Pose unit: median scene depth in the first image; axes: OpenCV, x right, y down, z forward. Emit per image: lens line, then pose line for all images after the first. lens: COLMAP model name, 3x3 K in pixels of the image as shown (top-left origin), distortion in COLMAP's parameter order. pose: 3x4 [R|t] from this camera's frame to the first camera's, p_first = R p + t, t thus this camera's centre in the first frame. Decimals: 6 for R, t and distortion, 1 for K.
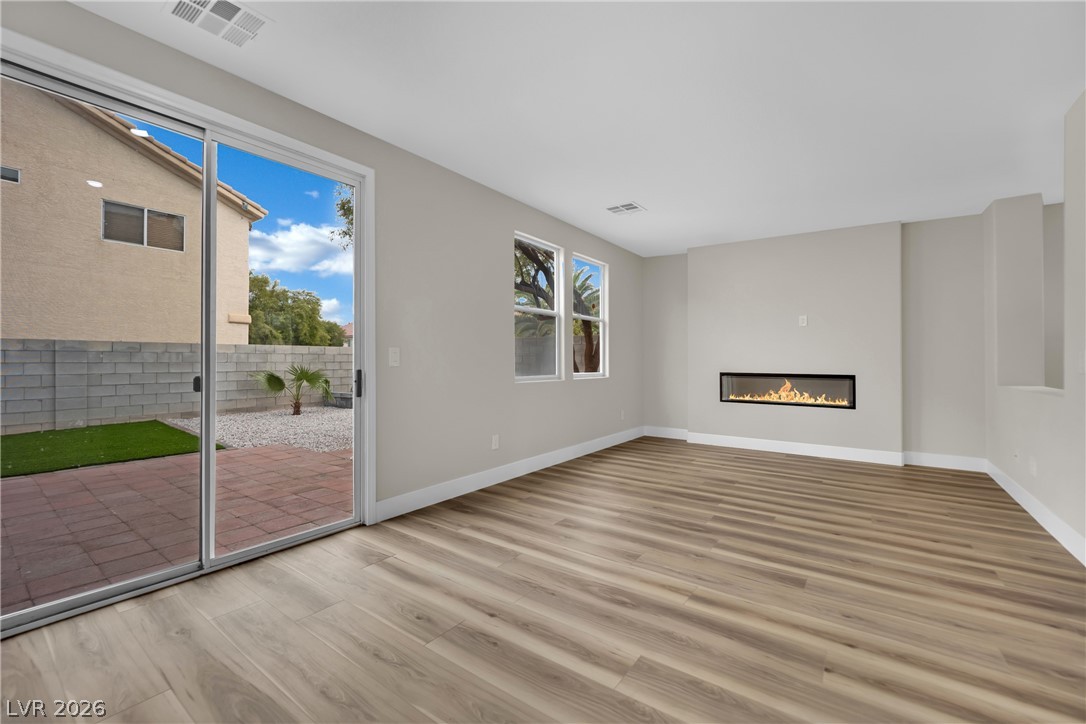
lens RADIAL K [[456.5, 0, 537.9], [0, 456.5, 360.9], [0, 0, 1]] dist [-0.015208, -0.001846]
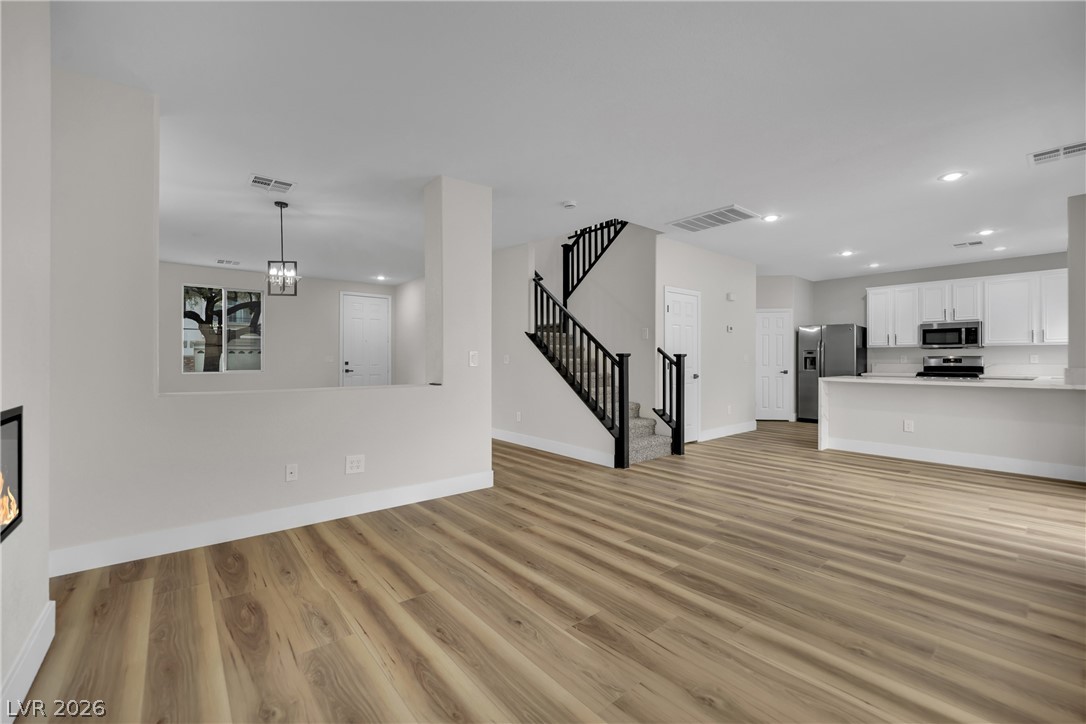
lens RADIAL K [[456.5, 0, 538.5], [0, 456.5, 357.5], [0, 0, 1]] dist [-0.015208, -0.001846]
pose [[-0.969688, -0.001651, 0.244339, 0.282241], [-0.001382, 0.999998, 0.001272, -0.005594], [-0.244341, 0.000896, -0.969689, 1.129093]]
